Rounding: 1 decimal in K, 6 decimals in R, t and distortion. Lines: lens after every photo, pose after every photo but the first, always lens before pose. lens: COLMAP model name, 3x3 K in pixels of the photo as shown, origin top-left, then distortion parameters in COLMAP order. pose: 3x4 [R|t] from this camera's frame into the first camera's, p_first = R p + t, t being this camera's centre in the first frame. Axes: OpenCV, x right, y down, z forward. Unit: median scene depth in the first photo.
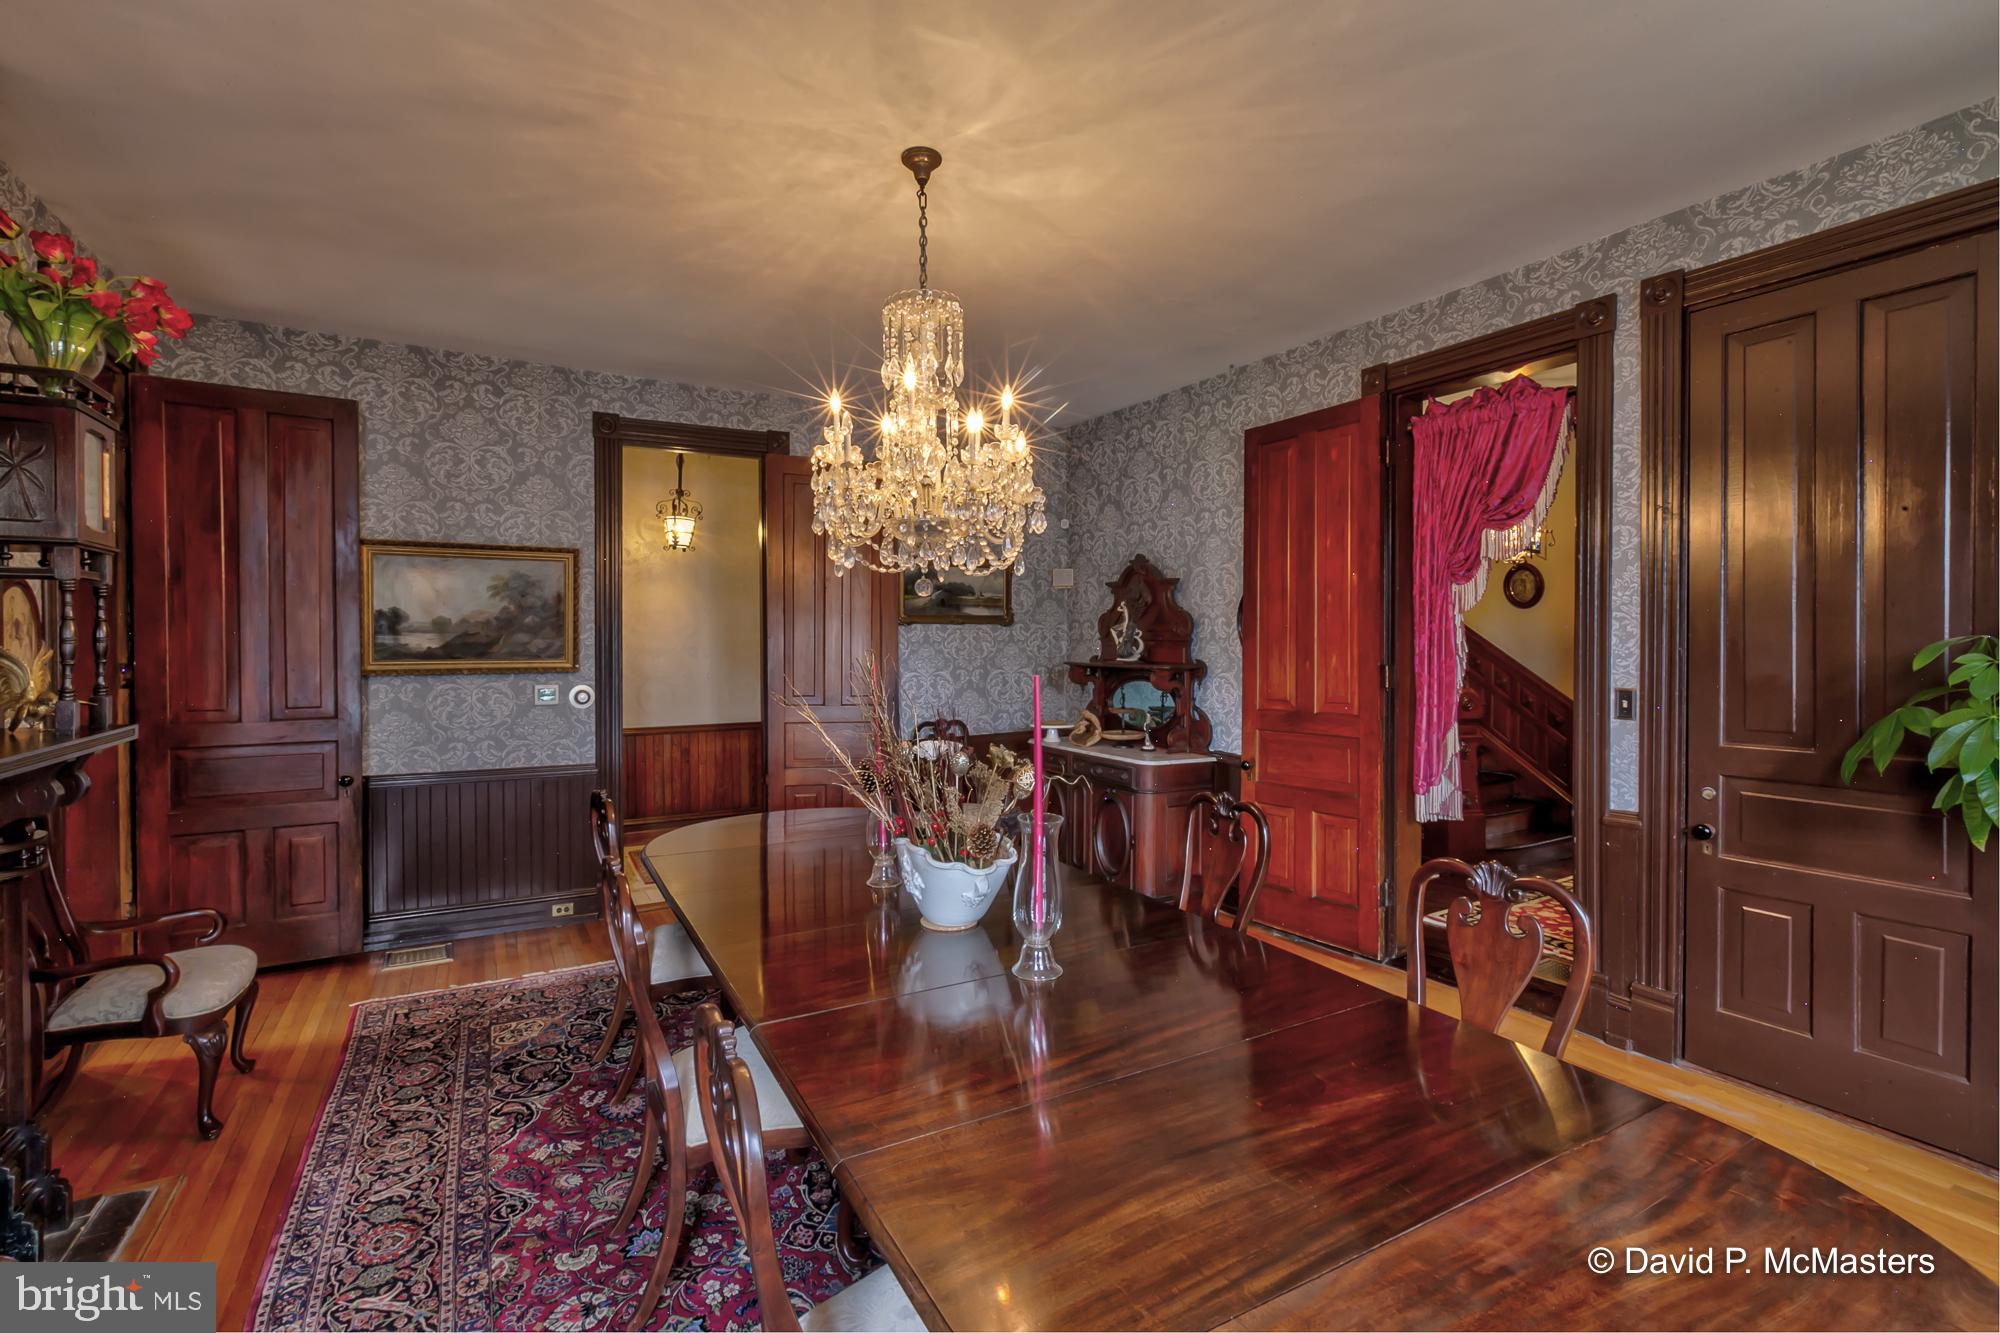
lens RADIAL K [[892.6, 0, 995.9], [0, 892.6, 652.4], [0, 0, 1]] dist [-0.000716, 0.000081]
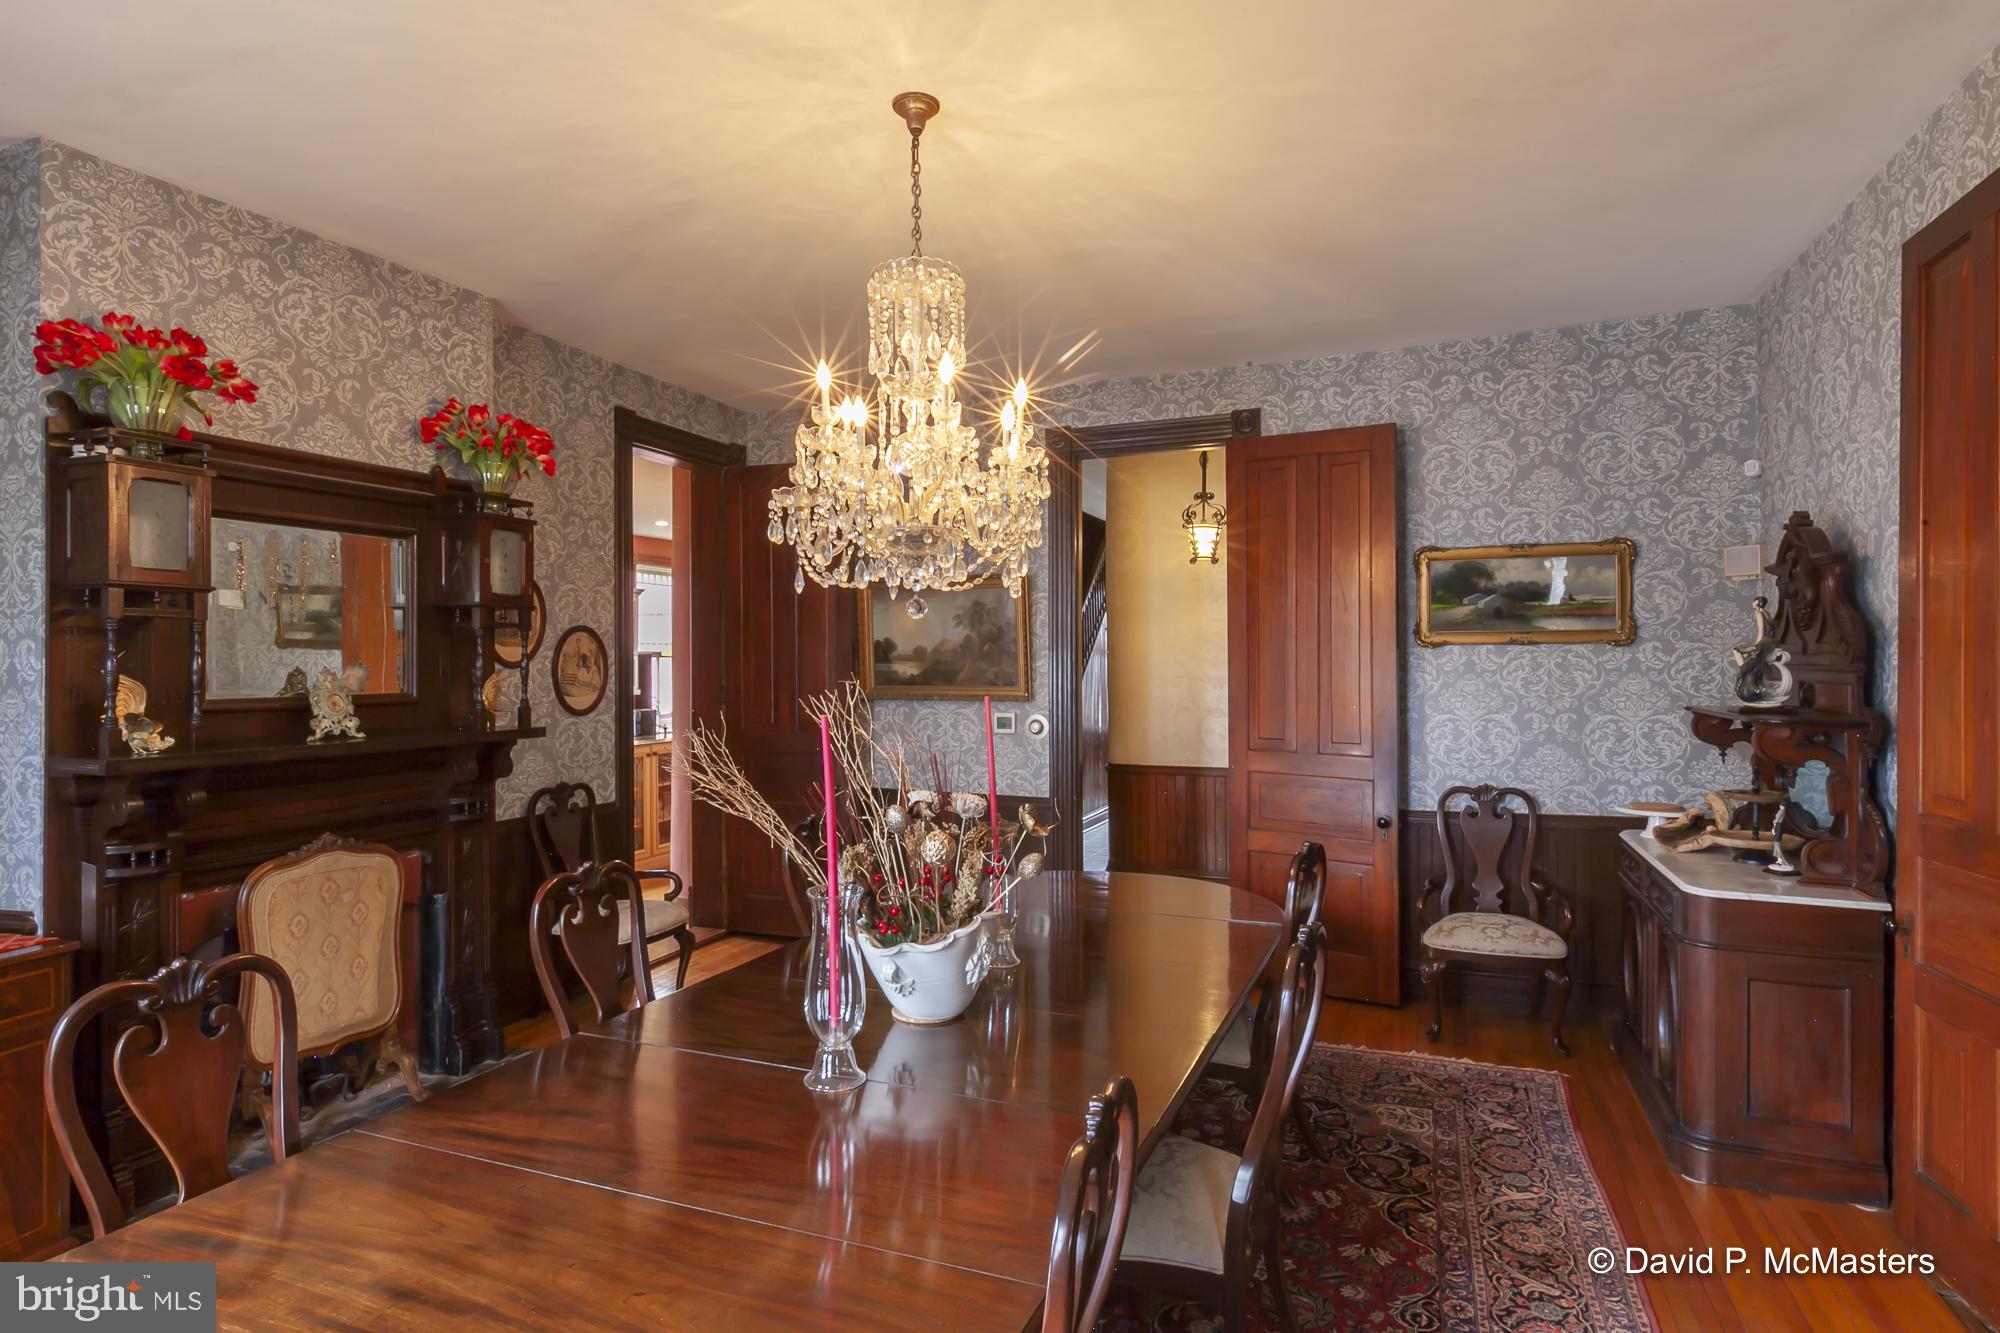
lens RADIAL K [[1096.7, 0, 997.1], [0, 1096.7, 665.0], [0, 0, 1]] dist [0.001804, 0.000328]
pose [[0.622820, 0.000074, -0.782365, 0.422651], [-0.010930, 0.999903, -0.008606, -0.005913], [0.782289, 0.013912, 0.622760, 0.224455]]
